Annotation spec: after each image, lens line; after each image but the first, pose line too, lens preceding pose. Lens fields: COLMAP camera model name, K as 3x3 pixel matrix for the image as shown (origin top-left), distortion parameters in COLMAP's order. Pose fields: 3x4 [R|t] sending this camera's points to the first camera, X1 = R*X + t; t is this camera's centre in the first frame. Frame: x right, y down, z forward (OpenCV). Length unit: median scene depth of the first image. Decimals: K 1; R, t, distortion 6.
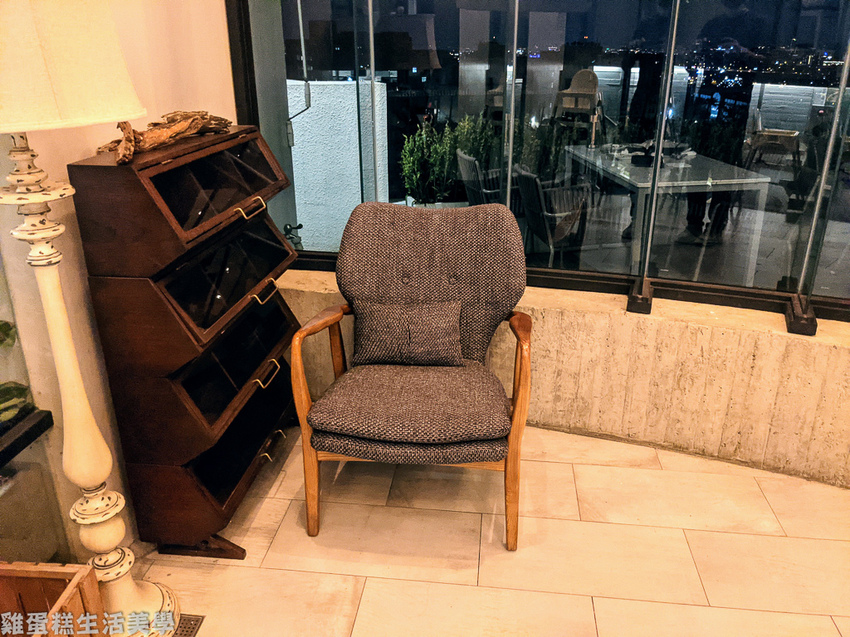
lens RADIAL K [[673.9, 0, 425.5], [0, 673.9, 316.7], [0, 0, 1]] dist [0.060183, -0.096466]
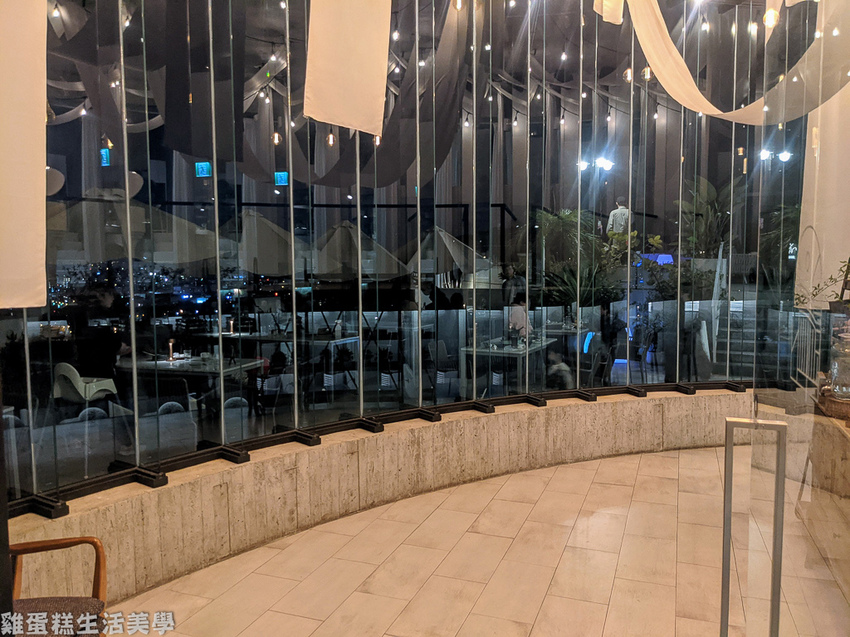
lens RADIAL K [[673.9, 0, 425.5], [0, 673.9, 315.9], [0, 0, 1]] dist [0.060183, -0.096466]
pose [[0.256517, -0.085310, 0.962768, -0.762624], [0.368917, 0.929326, -0.015947, -0.087989], [-0.893364, 0.359272, 0.269860, -0.128266]]
